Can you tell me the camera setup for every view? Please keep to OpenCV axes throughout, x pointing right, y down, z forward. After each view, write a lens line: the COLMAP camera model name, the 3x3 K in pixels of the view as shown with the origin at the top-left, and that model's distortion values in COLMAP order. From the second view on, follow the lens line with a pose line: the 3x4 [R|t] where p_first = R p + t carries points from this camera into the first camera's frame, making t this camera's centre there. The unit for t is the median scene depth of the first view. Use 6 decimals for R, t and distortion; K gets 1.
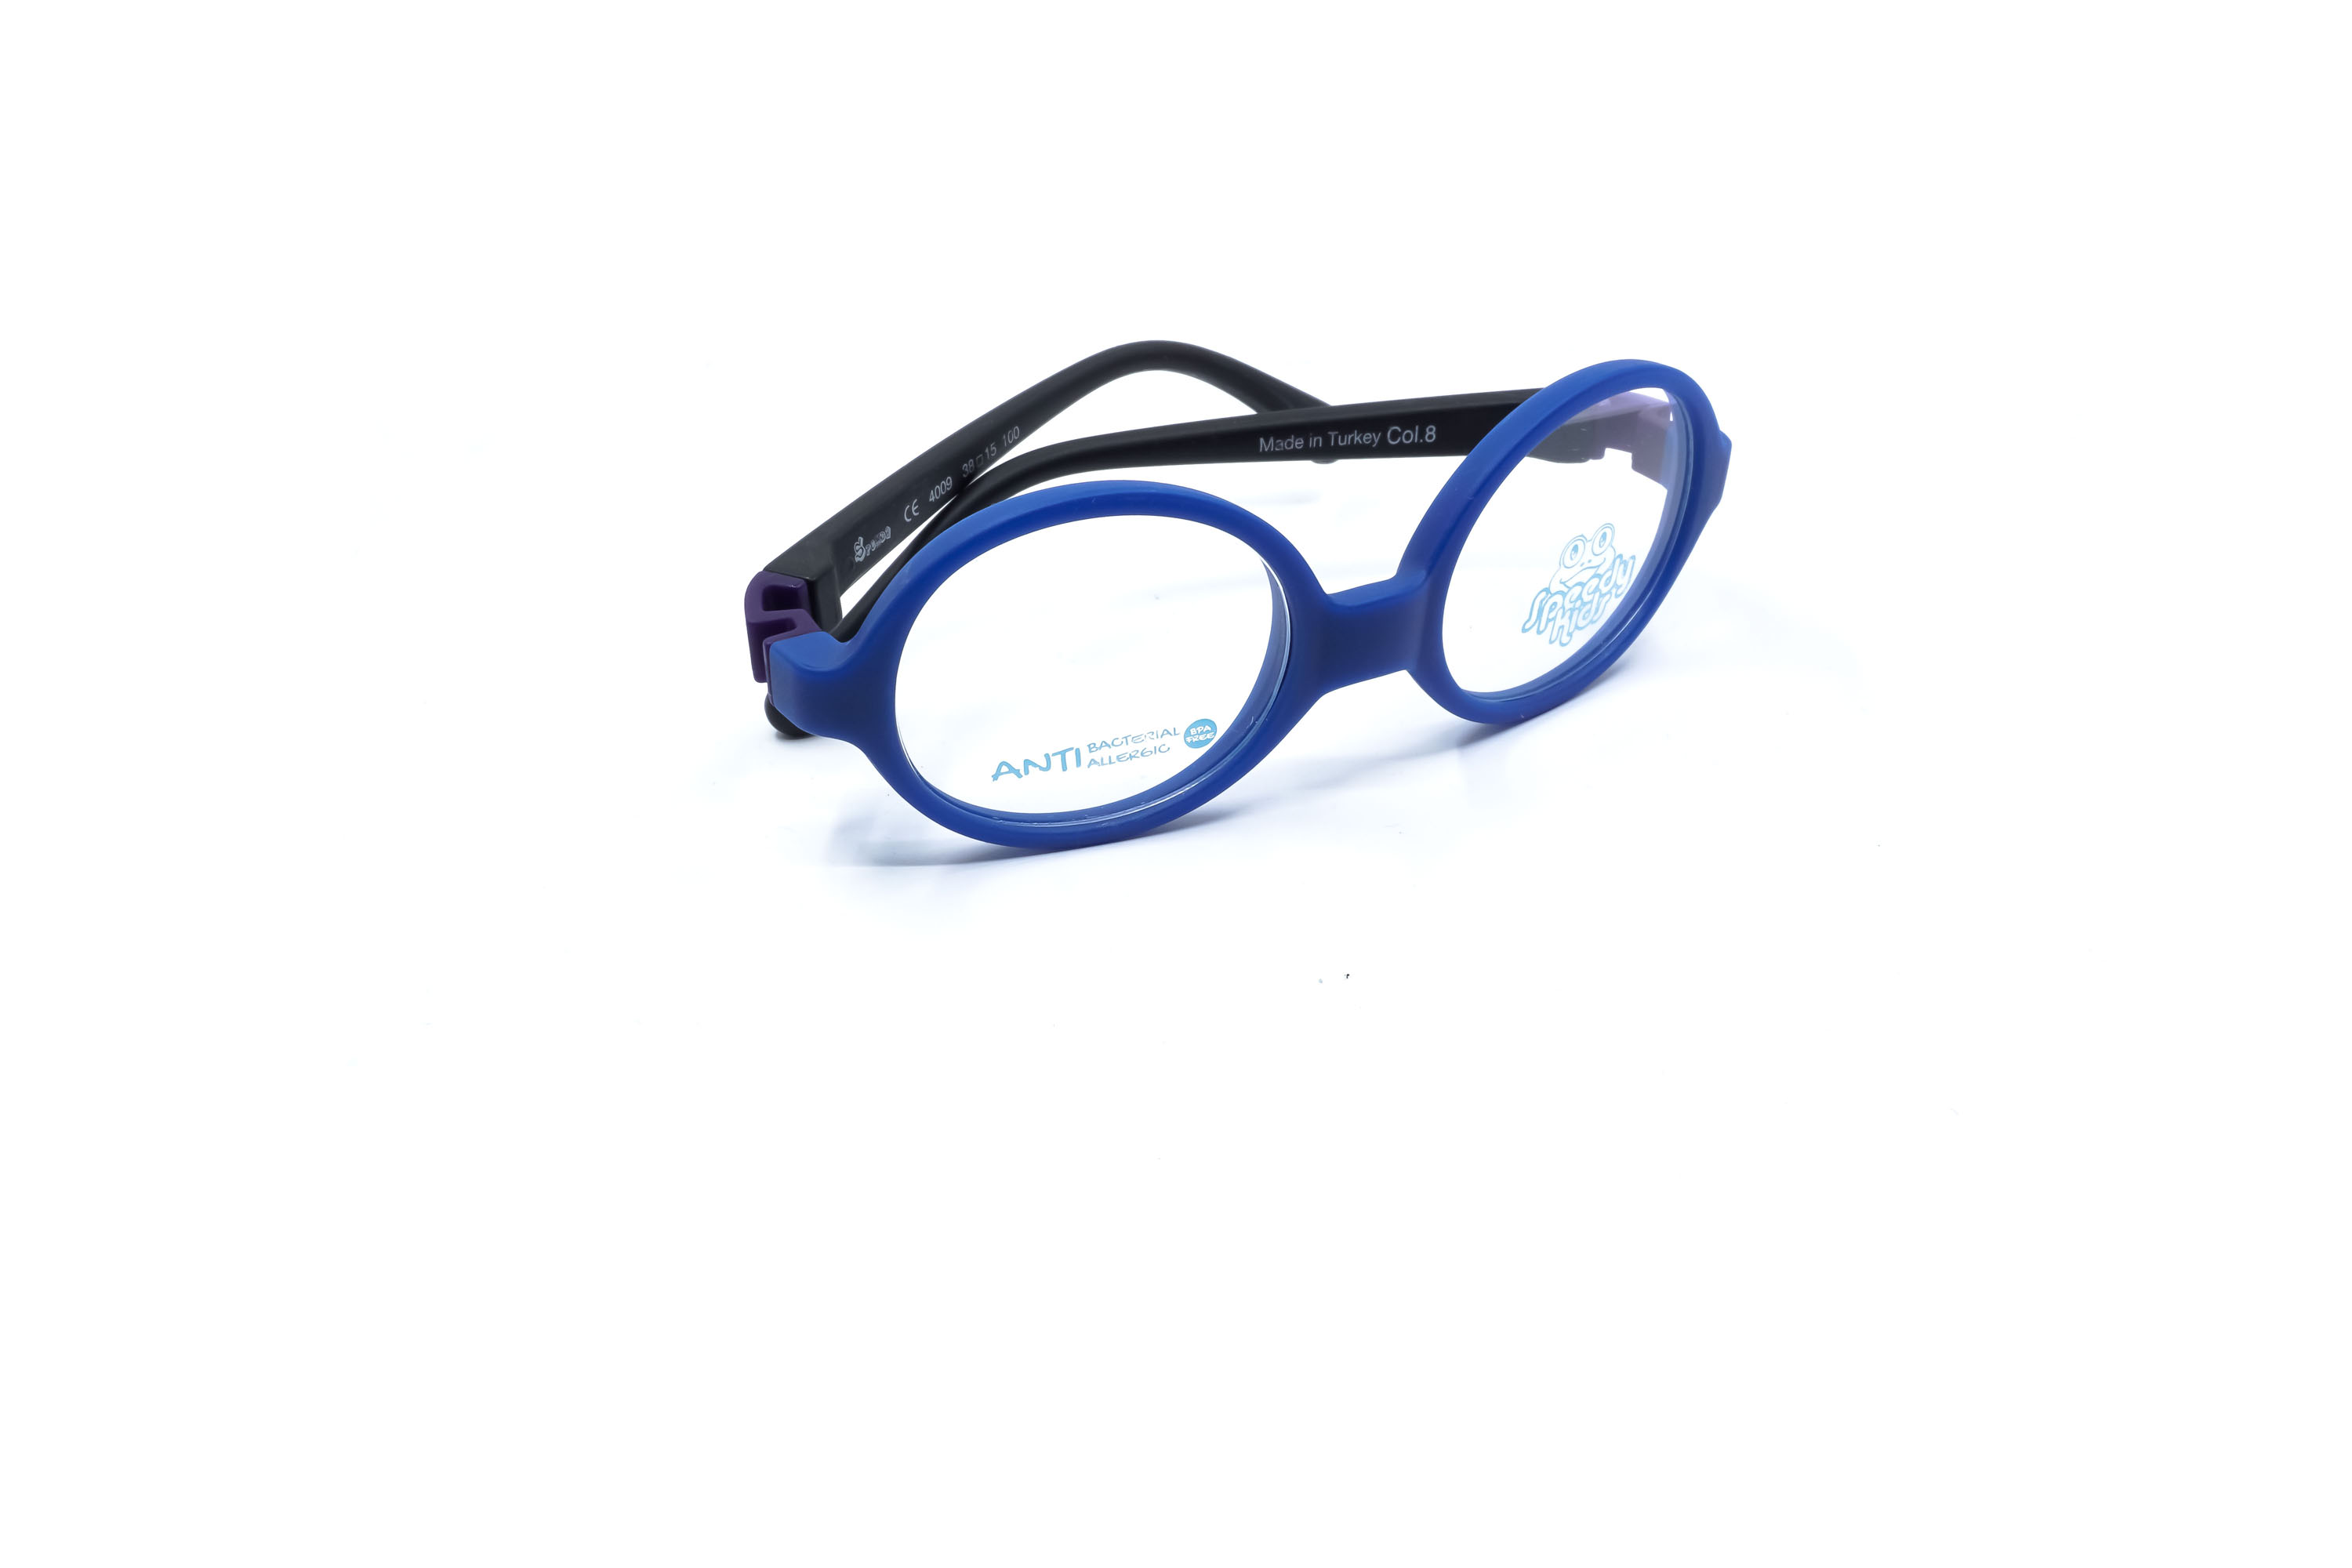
lens RADIAL K [[2443.5, 0, 1159.2], [0, 2443.5, 782.3], [0, 0, 1]] dist [0.016554, 0.000000]
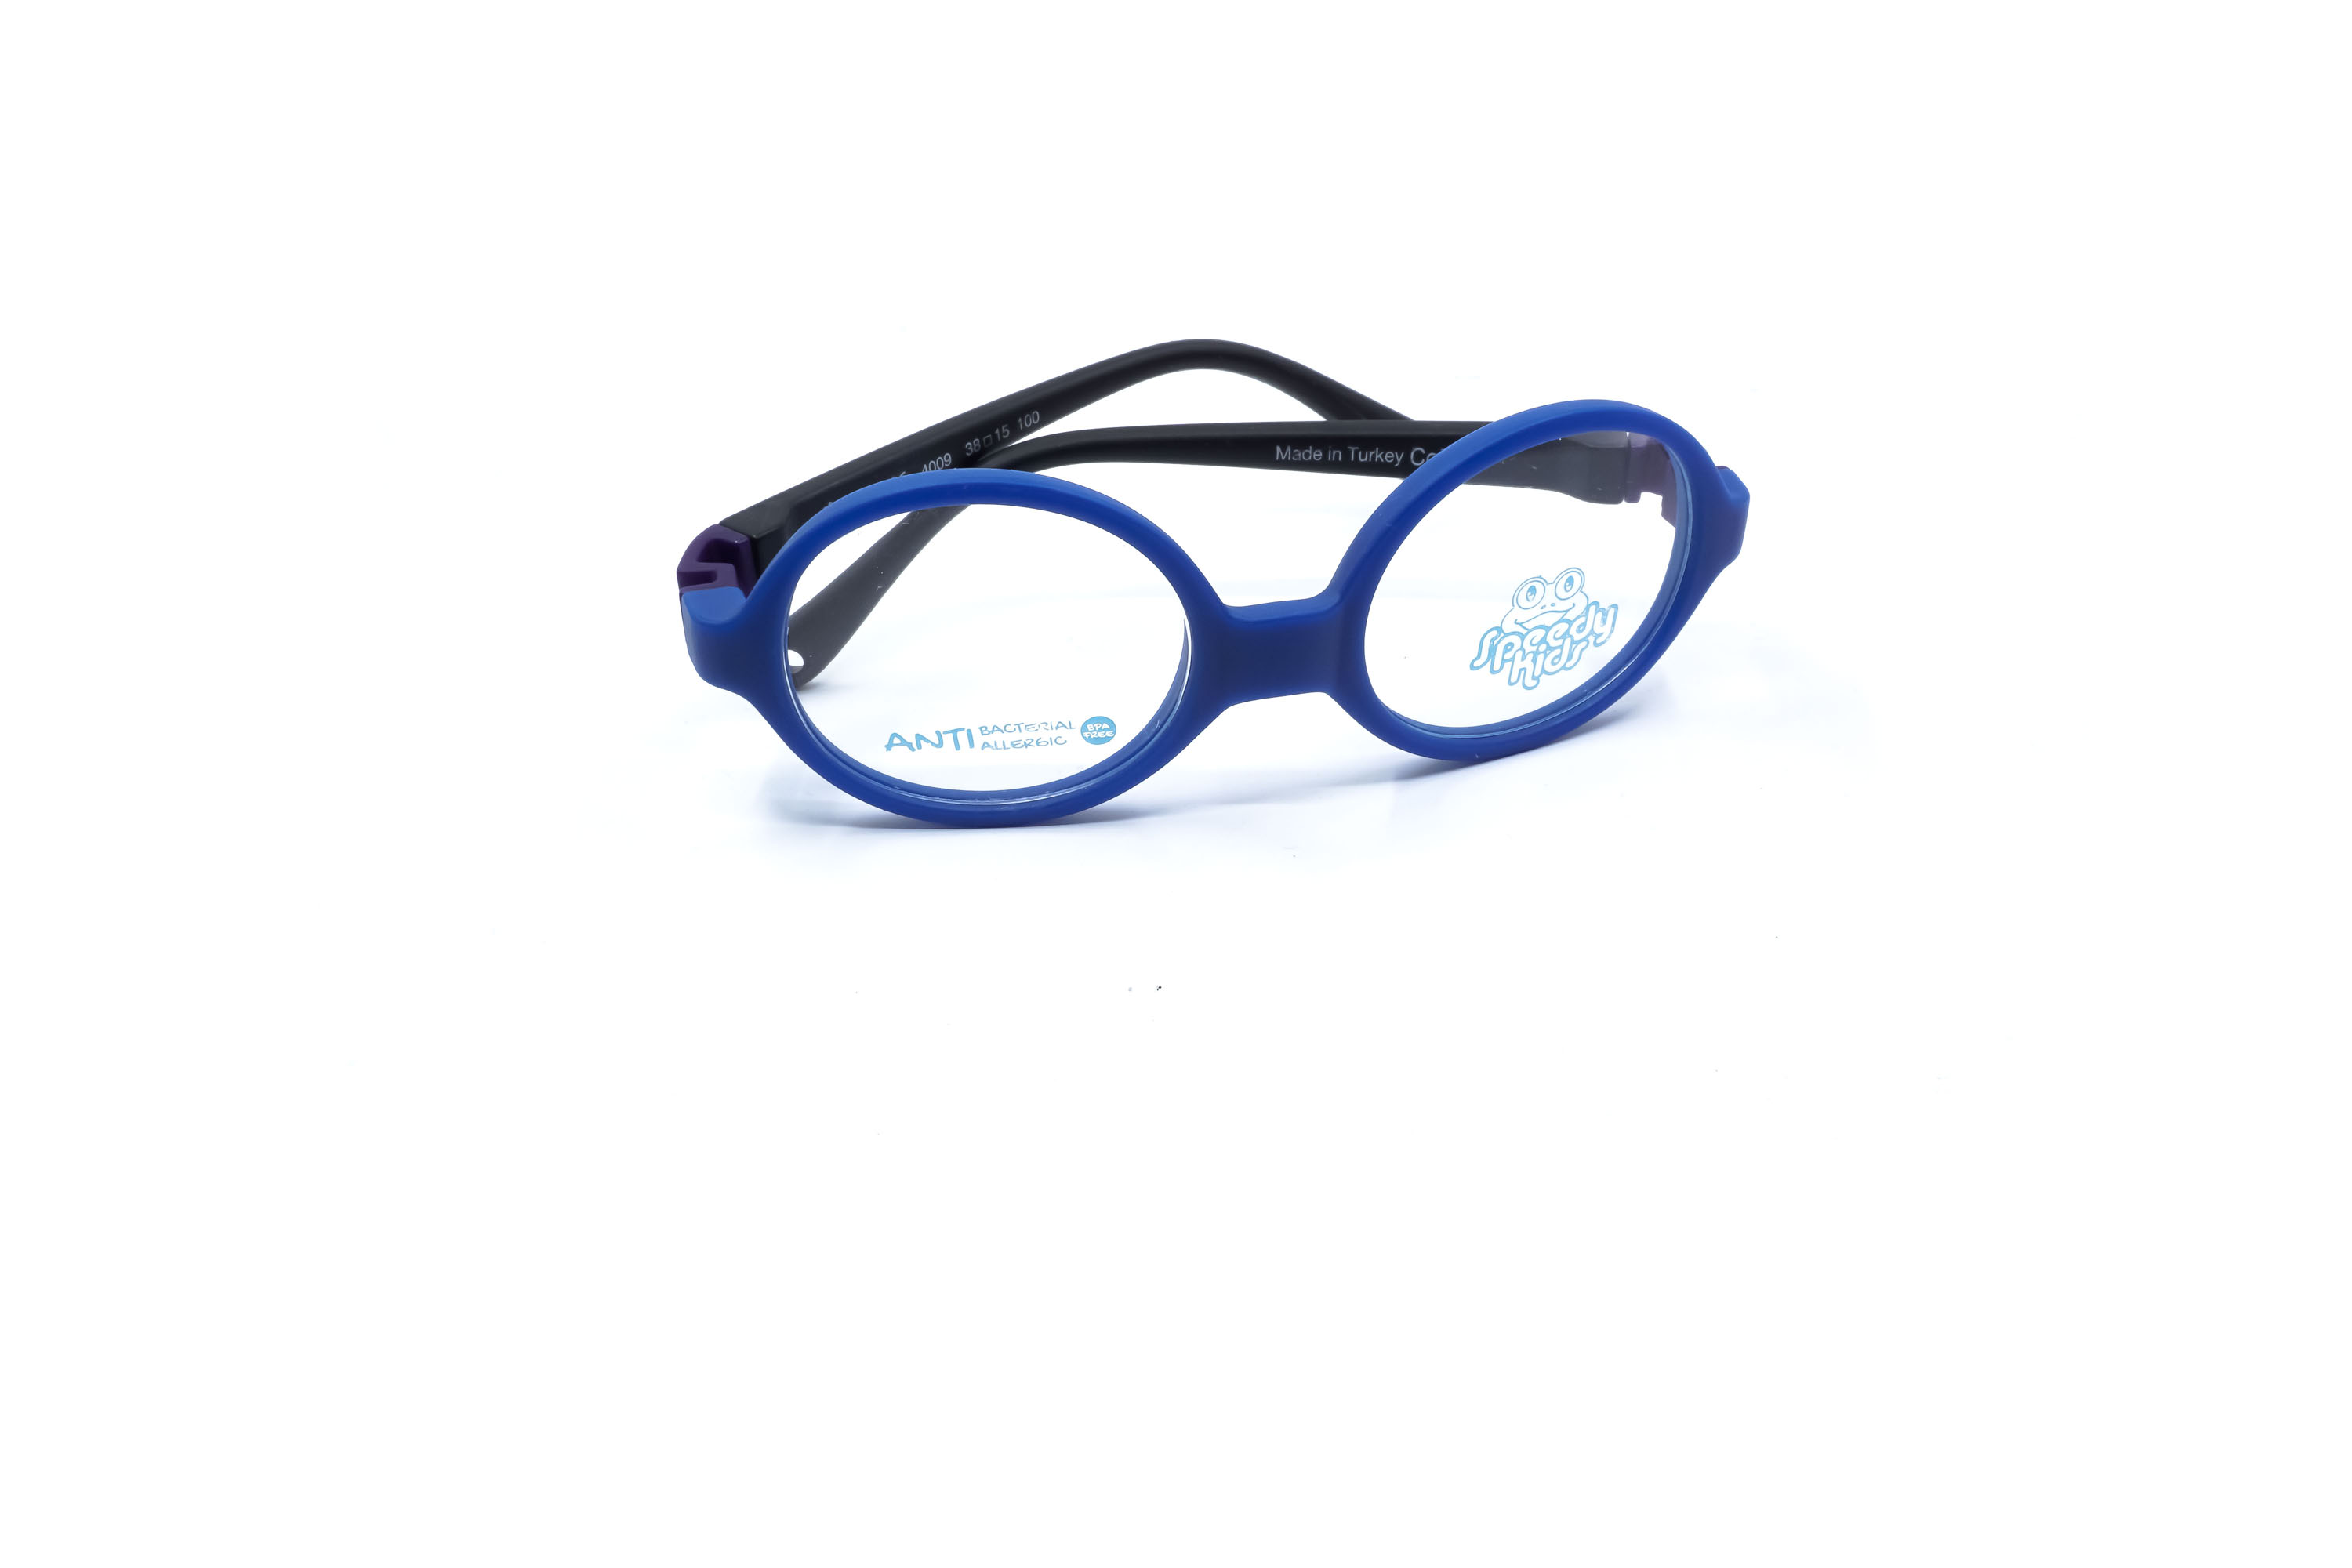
lens RADIAL K [[2443.5, 0, 1168.8], [0, 2443.5, 769.4], [0, 0, 1]] dist [0.016554, 0.000000]
pose [[0.966655, 0.126671, -0.222558, 0.254400], [-0.126297, 0.991864, 0.015973, -0.022312], [0.222771, 0.012668, 0.974789, 0.025814]]
